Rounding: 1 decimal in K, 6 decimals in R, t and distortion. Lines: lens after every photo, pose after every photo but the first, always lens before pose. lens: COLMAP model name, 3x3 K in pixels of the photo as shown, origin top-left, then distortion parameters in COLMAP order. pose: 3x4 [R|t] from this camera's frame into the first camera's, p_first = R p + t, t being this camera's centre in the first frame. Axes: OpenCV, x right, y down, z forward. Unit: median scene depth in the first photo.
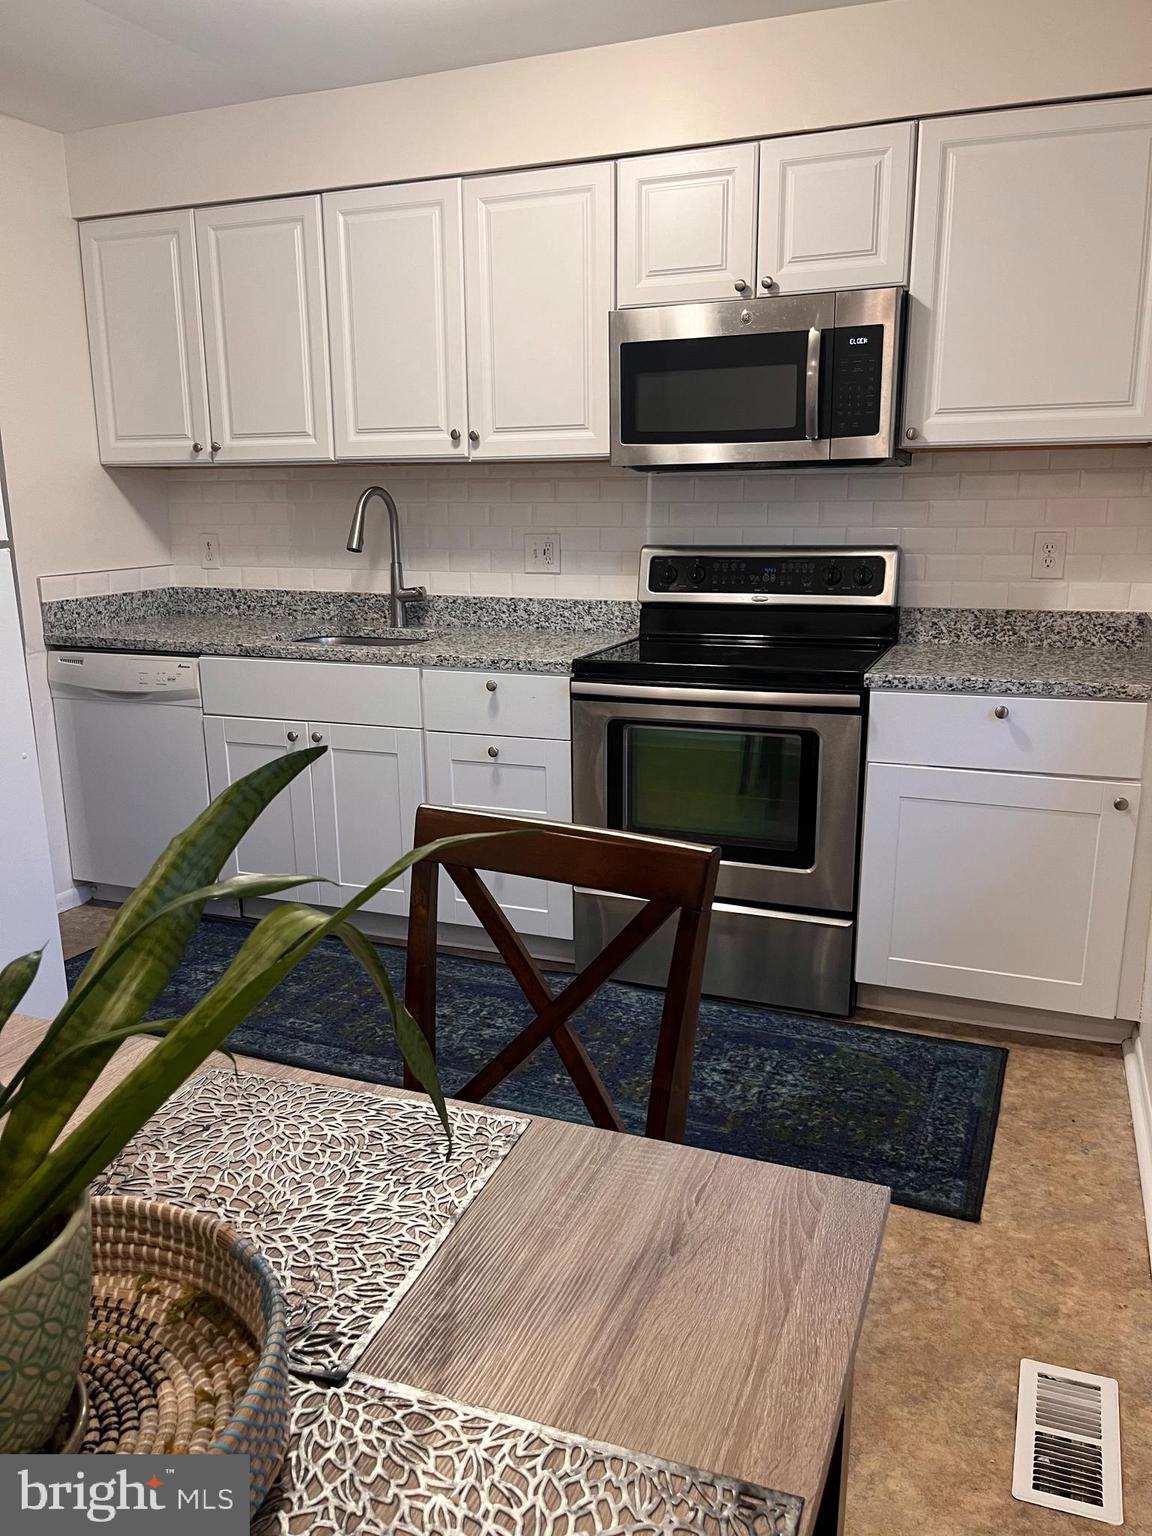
lens RADIAL K [[1153.7, 0, 568.0], [0, 1153.7, 771.2], [0, 0, 1]] dist [0.049287, -0.074397]
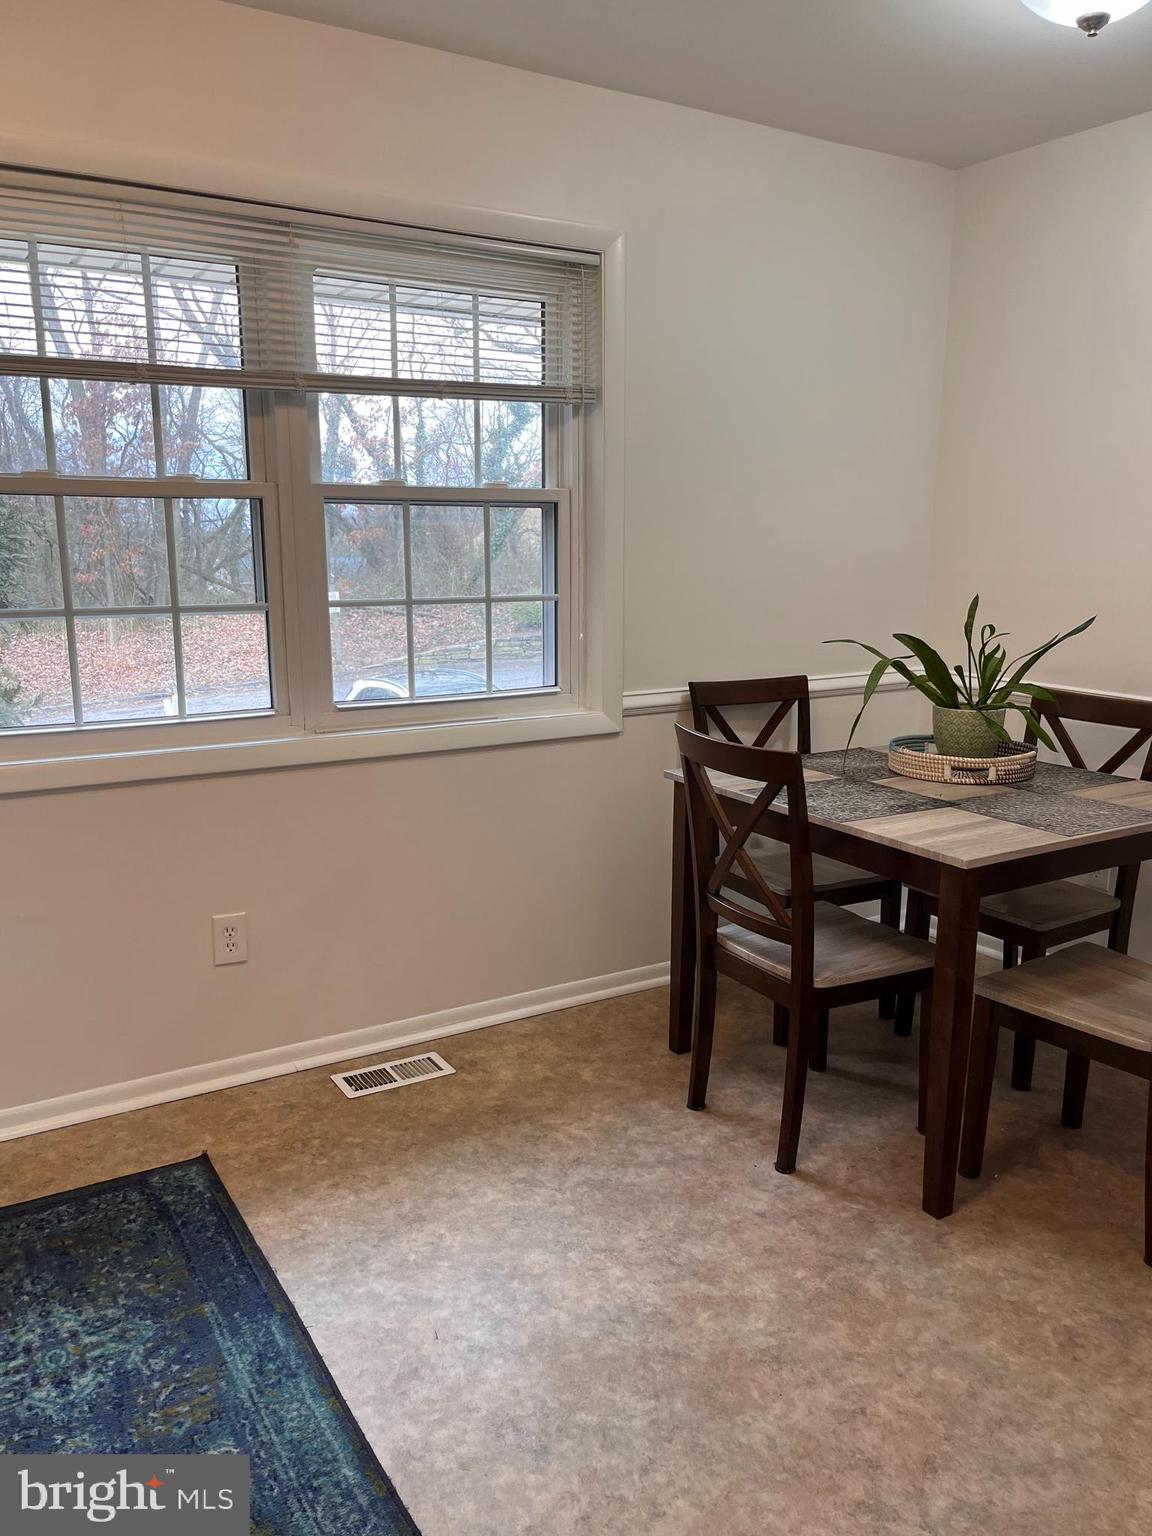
lens RADIAL K [[1132.9, 0, 568.2], [0, 1132.9, 789.4], [0, 0, 1]] dist [0.068495, -0.115975]
pose [[-0.794291, -0.125543, 0.594425, -0.432182], [0.137612, 0.915809, 0.377301, -0.254020], [-0.591747, 0.381487, -0.710143, 1.085325]]
